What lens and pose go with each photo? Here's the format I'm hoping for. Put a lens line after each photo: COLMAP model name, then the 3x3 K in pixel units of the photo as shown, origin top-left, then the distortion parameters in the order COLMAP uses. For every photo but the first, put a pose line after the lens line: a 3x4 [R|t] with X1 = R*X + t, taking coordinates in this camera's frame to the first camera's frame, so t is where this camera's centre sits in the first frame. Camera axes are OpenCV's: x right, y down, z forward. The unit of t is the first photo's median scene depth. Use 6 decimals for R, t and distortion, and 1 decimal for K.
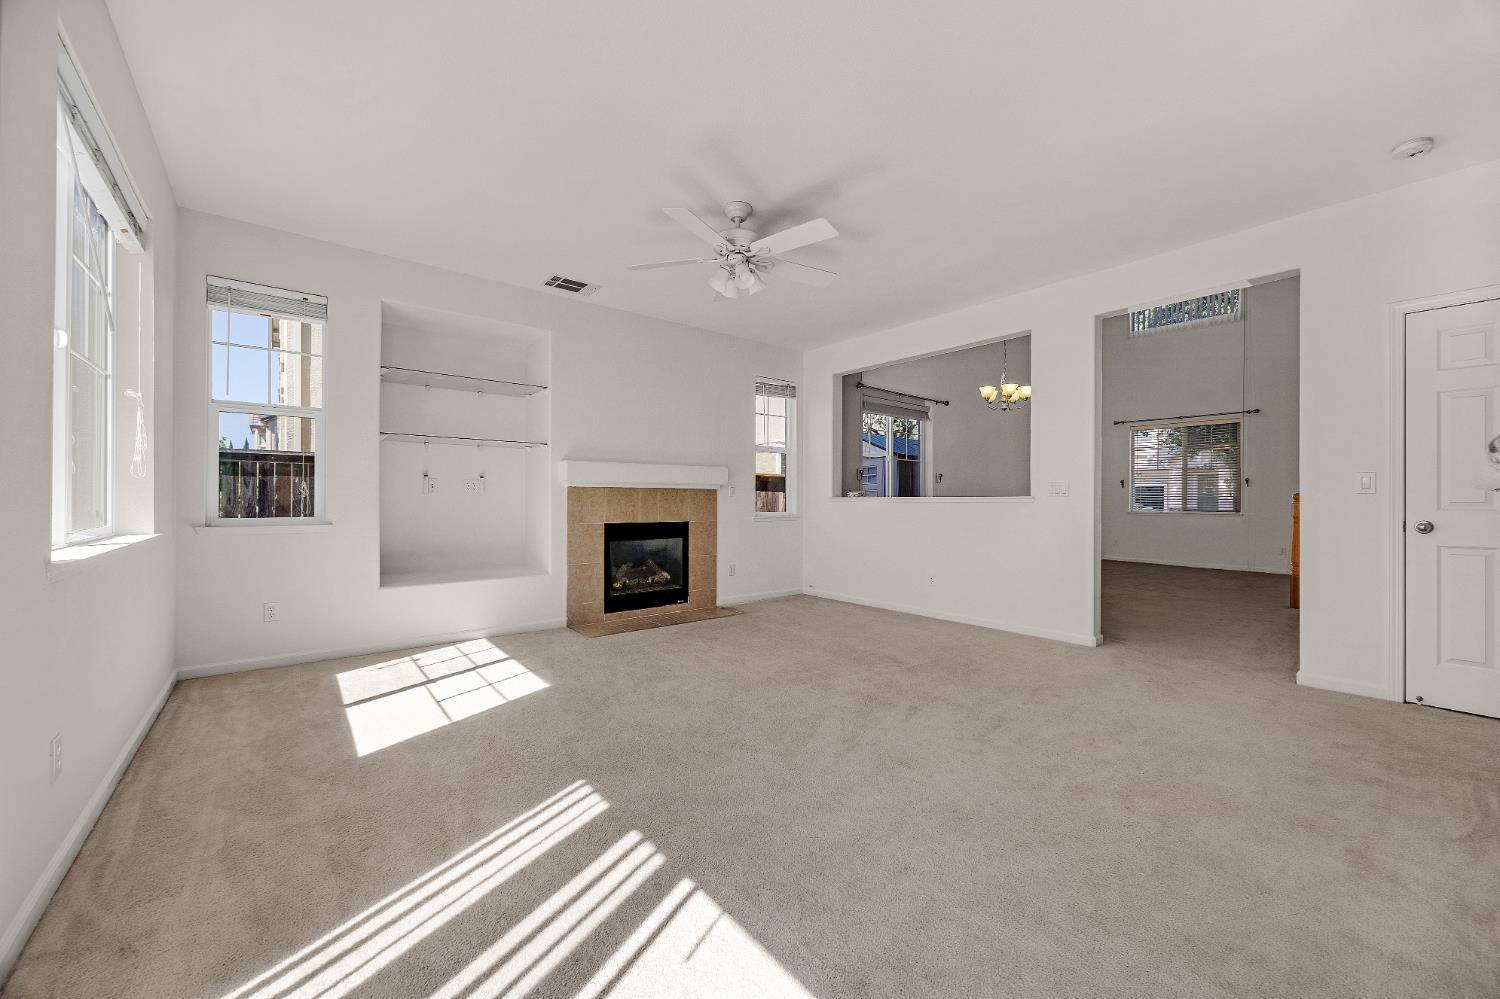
lens RADIAL K [[575.0, 0, 754.1], [0, 575.0, 498.5], [0, 0, 1]] dist [-0.001413, -0.000011]
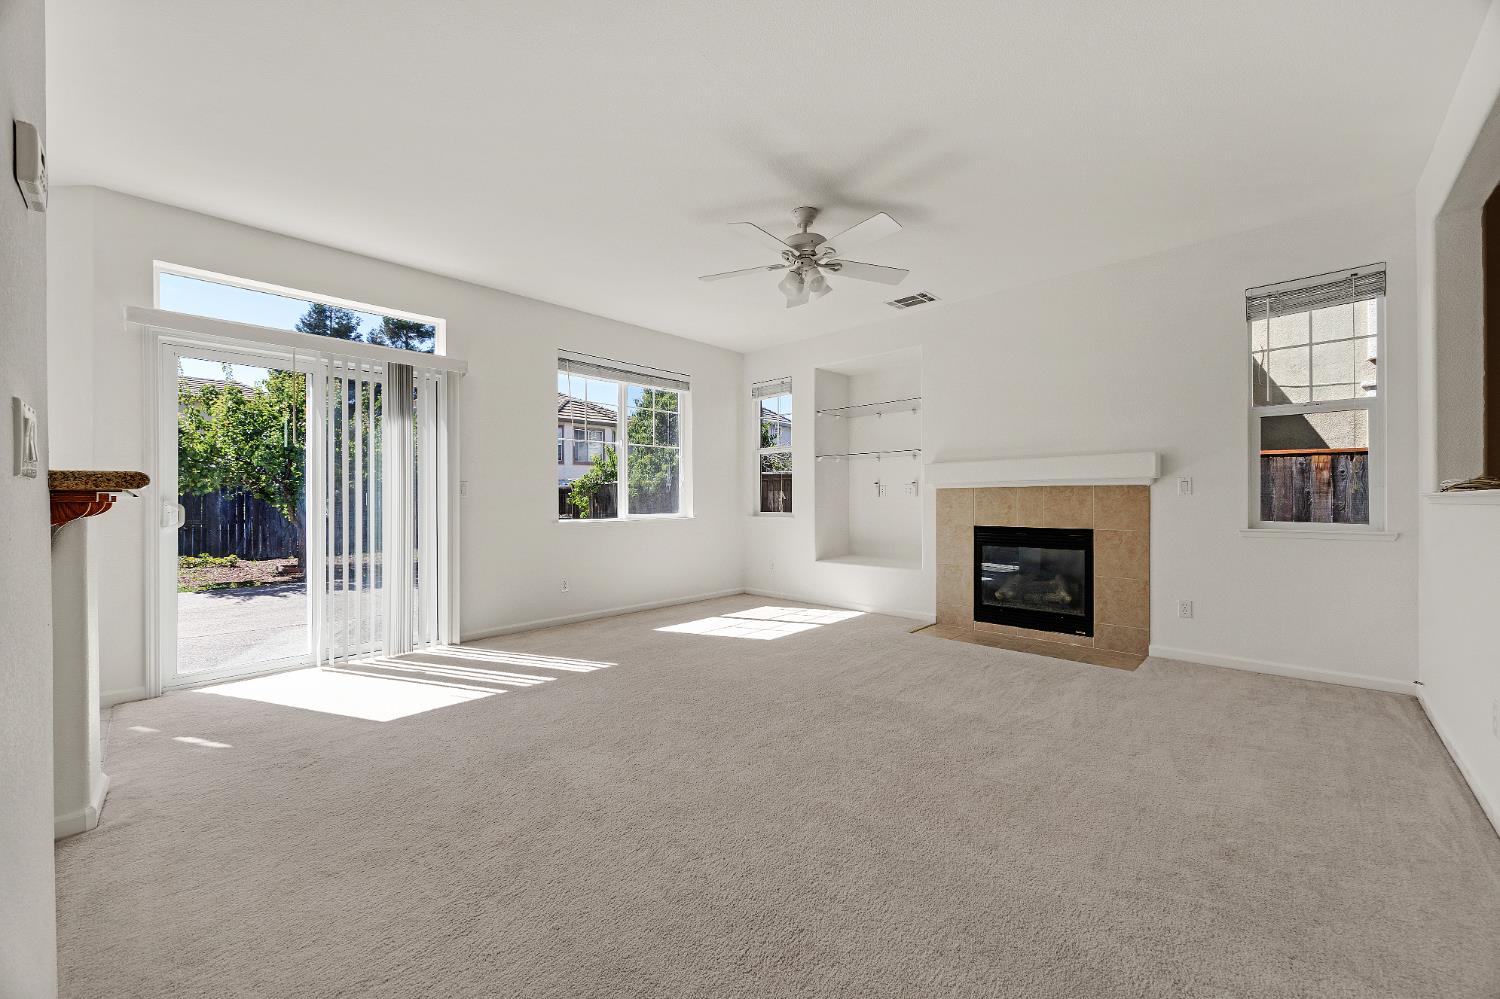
lens RADIAL K [[575.0, 0, 754.1], [0, 575.0, 498.5], [0, 0, 1]] dist [-0.001413, -0.000011]
pose [[0.119992, -0.008583, -0.992738, 0.646121], [0.007252, 0.999944, -0.007769, 0.002982], [0.992748, -0.006267, 0.120048, 0.528850]]
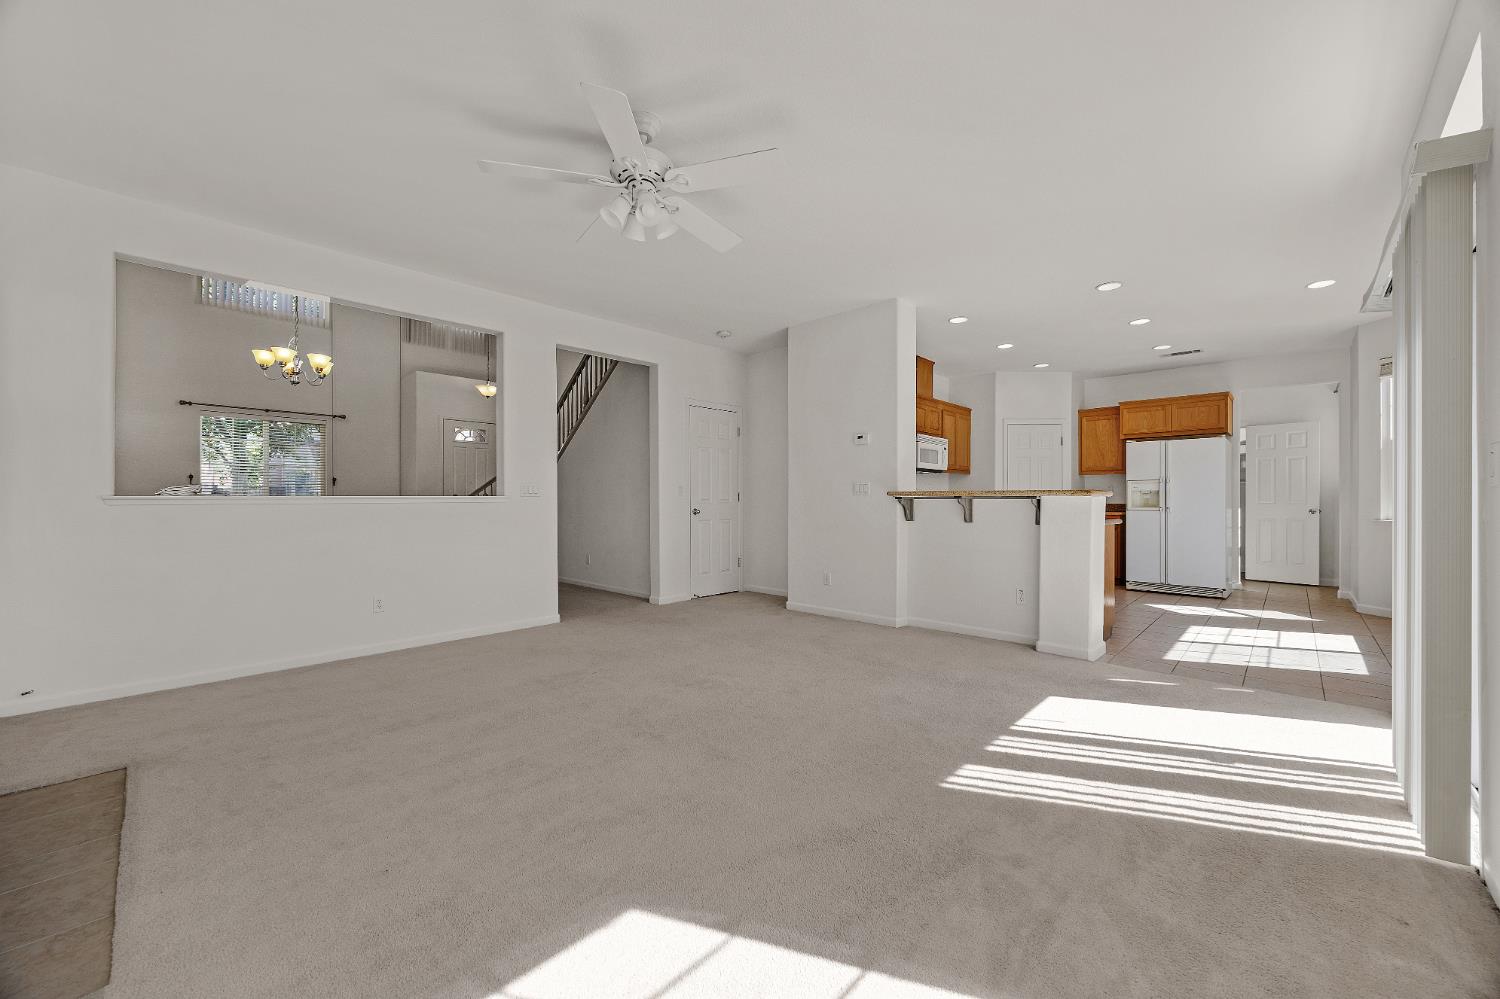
lens RADIAL K [[575.0, 0, 754.1], [0, 575.0, 498.5], [0, 0, 1]] dist [-0.001413, -0.000011]
pose [[-0.132762, -0.005552, 0.991132, -0.541652], [0.000239, 0.999984, 0.005634, -0.004729], [-0.991148, 0.000984, -0.132759, 0.634978]]
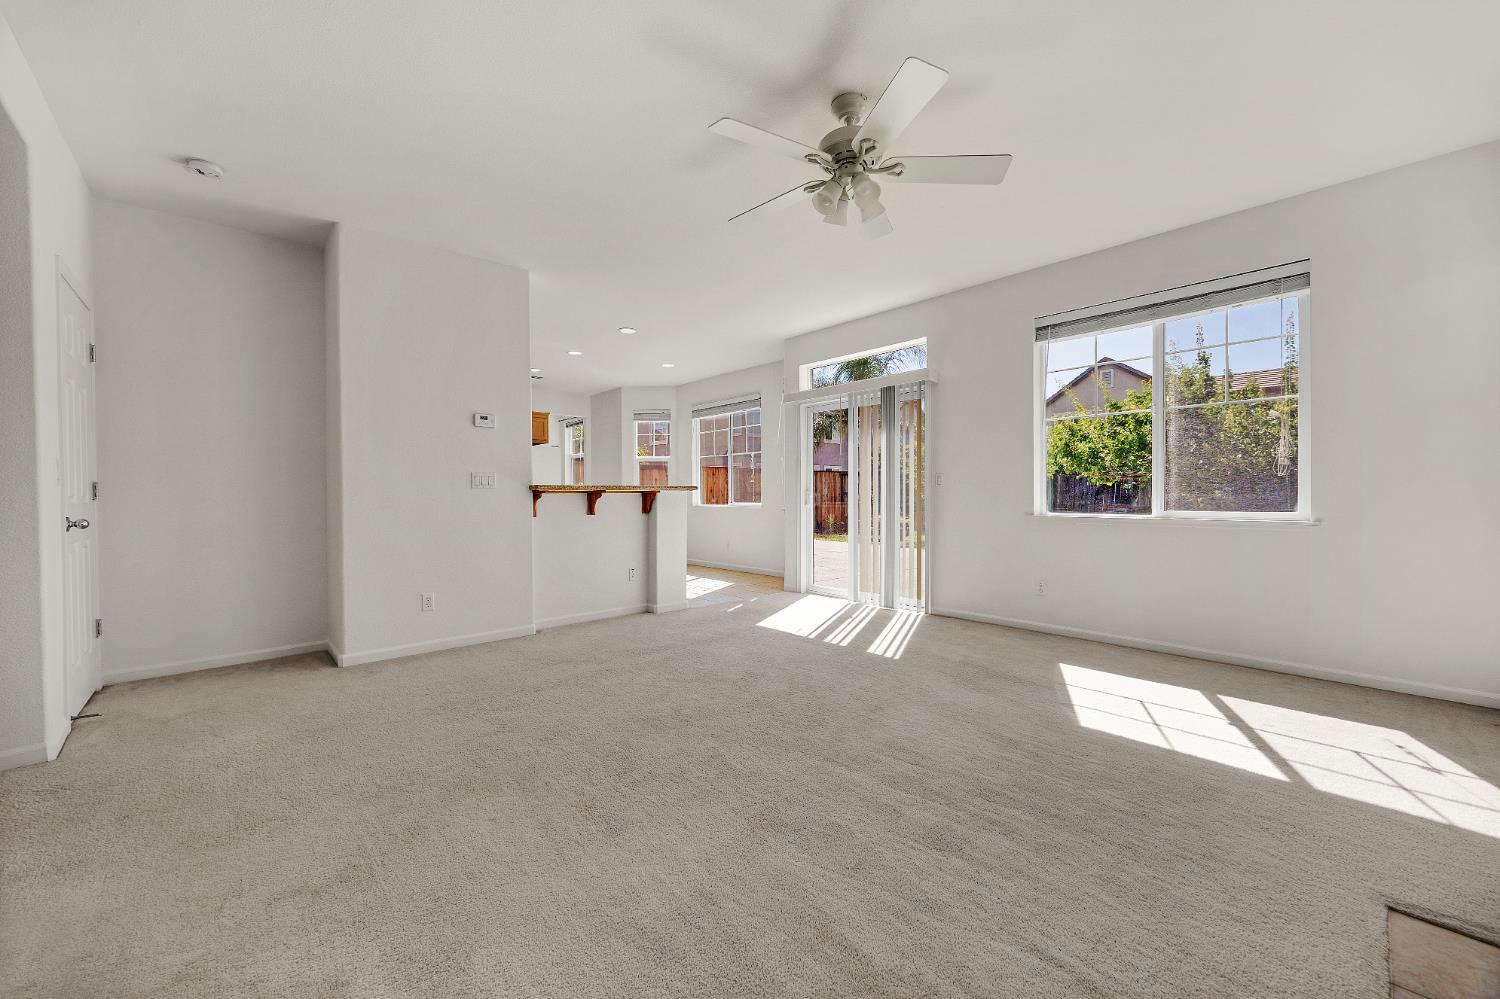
lens RADIAL K [[575.0, 0, 754.1], [0, 575.0, 498.5], [0, 0, 1]] dist [-0.001413, -0.000011]
pose [[-0.998346, 0.000511, -0.057483, 0.096490], [-0.000019, 0.999958, 0.009205, 0.000884], [0.057485, 0.009191, -0.998304, 1.167458]]
